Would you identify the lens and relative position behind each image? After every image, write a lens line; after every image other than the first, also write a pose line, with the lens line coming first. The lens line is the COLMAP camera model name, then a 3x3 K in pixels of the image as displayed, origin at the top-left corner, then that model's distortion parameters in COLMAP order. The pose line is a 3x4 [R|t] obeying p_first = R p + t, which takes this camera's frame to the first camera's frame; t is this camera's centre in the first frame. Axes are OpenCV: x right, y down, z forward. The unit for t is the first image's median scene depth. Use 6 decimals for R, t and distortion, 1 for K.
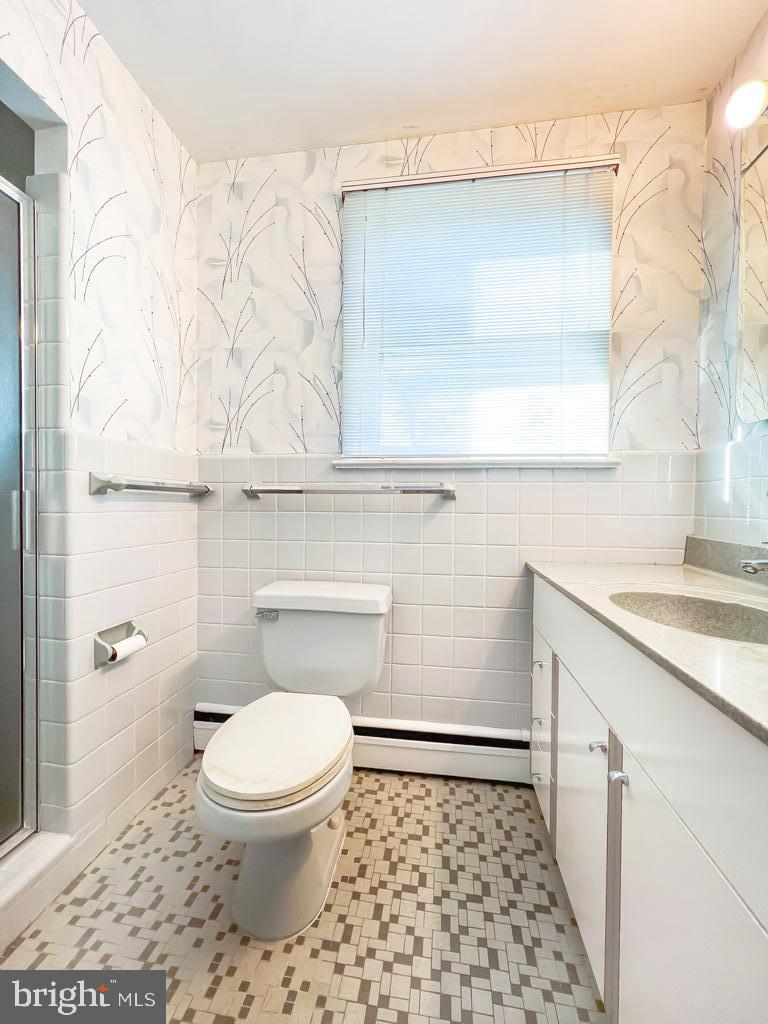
lens RADIAL K [[412.7, 0, 386.6], [0, 412.7, 512.4], [0, 0, 1]] dist [-0.004701, 0.000650]
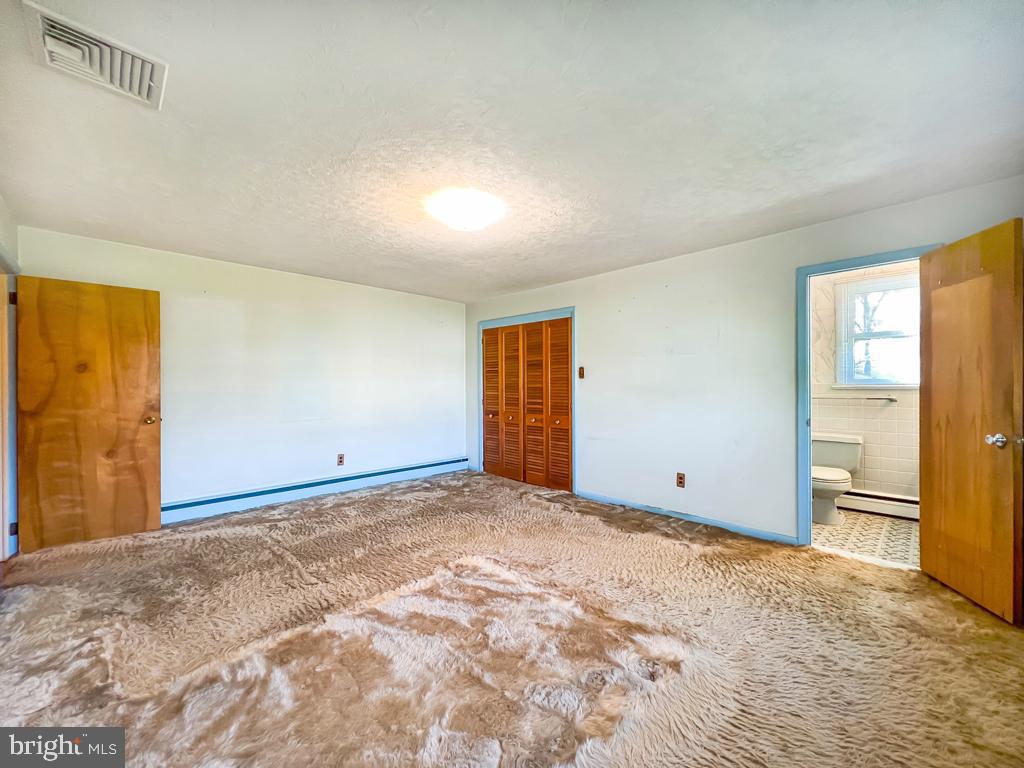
lens RADIAL K [[408.4, 0, 513.2], [0, 408.4, 387.6], [0, 0, 1]] dist [-0.000920, -0.000057]
pose [[0.799899, -0.012204, -0.600010, -0.207683], [0.001357, 0.999827, -0.018527, -0.075639], [0.600133, 0.014005, 0.799778, -2.376669]]
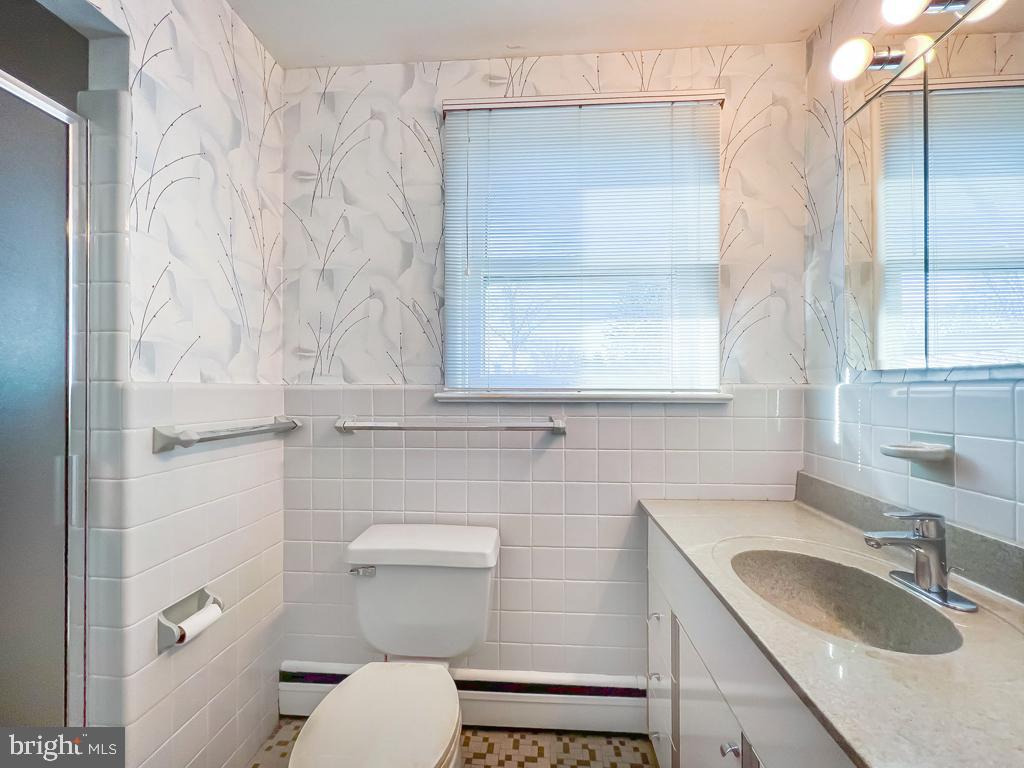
lens RADIAL K [[412.7, 0, 517.3], [0, 412.7, 365.1], [0, 0, 1]] dist [-0.004701, 0.000650]
pose [[0.996587, -0.008096, 0.082146, -0.021935], [0.009887, 0.999722, -0.021423, -0.181069], [-0.081950, 0.022162, 0.996390, 0.059963]]
